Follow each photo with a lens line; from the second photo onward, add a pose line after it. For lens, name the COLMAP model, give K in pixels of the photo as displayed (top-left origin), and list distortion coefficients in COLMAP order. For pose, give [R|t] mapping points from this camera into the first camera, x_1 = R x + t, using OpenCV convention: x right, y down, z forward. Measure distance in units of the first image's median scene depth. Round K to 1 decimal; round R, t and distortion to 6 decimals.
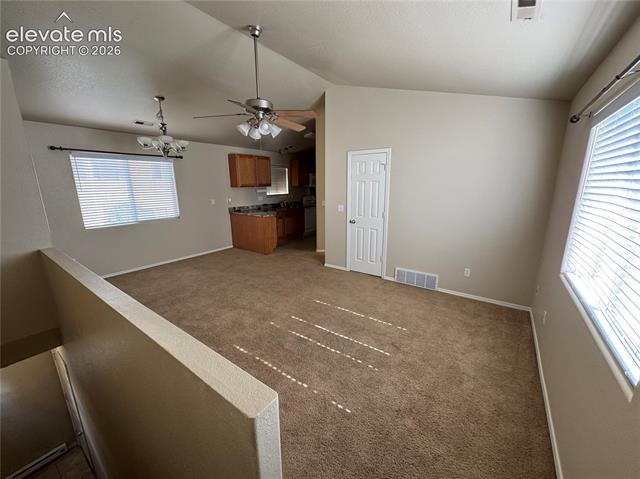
lens RADIAL K [[257.1, 0, 320.5], [0, 257.1, 240.2], [0, 0, 1]] dist [-0.000400, 0.000499]
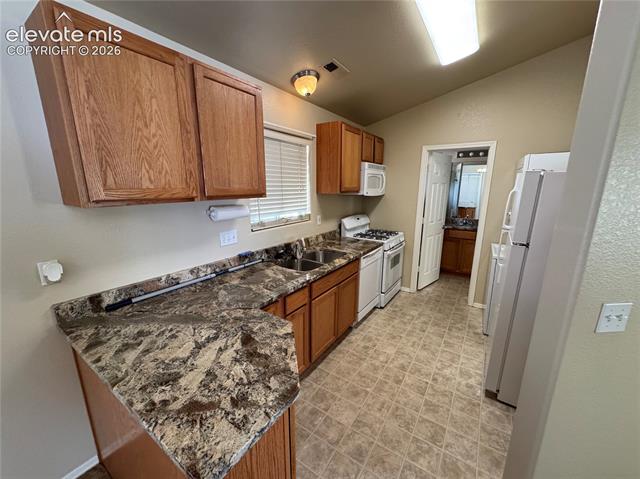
lens RADIAL K [[257.1, 0, 320.6], [0, 257.1, 241.1], [0, 0, 1]] dist [-0.000400, 0.000499]
pose [[0.999355, 0.000959, 0.035911, -0.139646], [-0.000713, 0.999976, -0.006877, -0.156881], [-0.035917, 0.006847, 0.999331, 0.707892]]
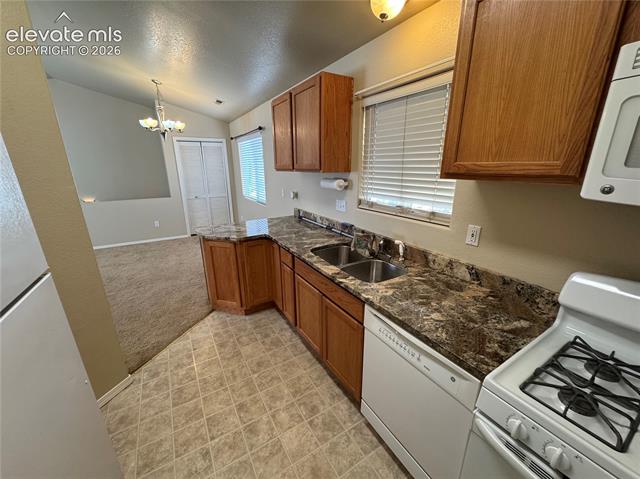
lens RADIAL K [[257.1, 0, 319.4], [0, 257.1, 241.9], [0, 0, 1]] dist [-0.000400, 0.000499]
pose [[-0.394609, 0.274737, -0.876814, 0.106825], [-0.195663, 0.907242, 0.372329, -0.244349], [0.897775, 0.318484, -0.304250, 1.102399]]
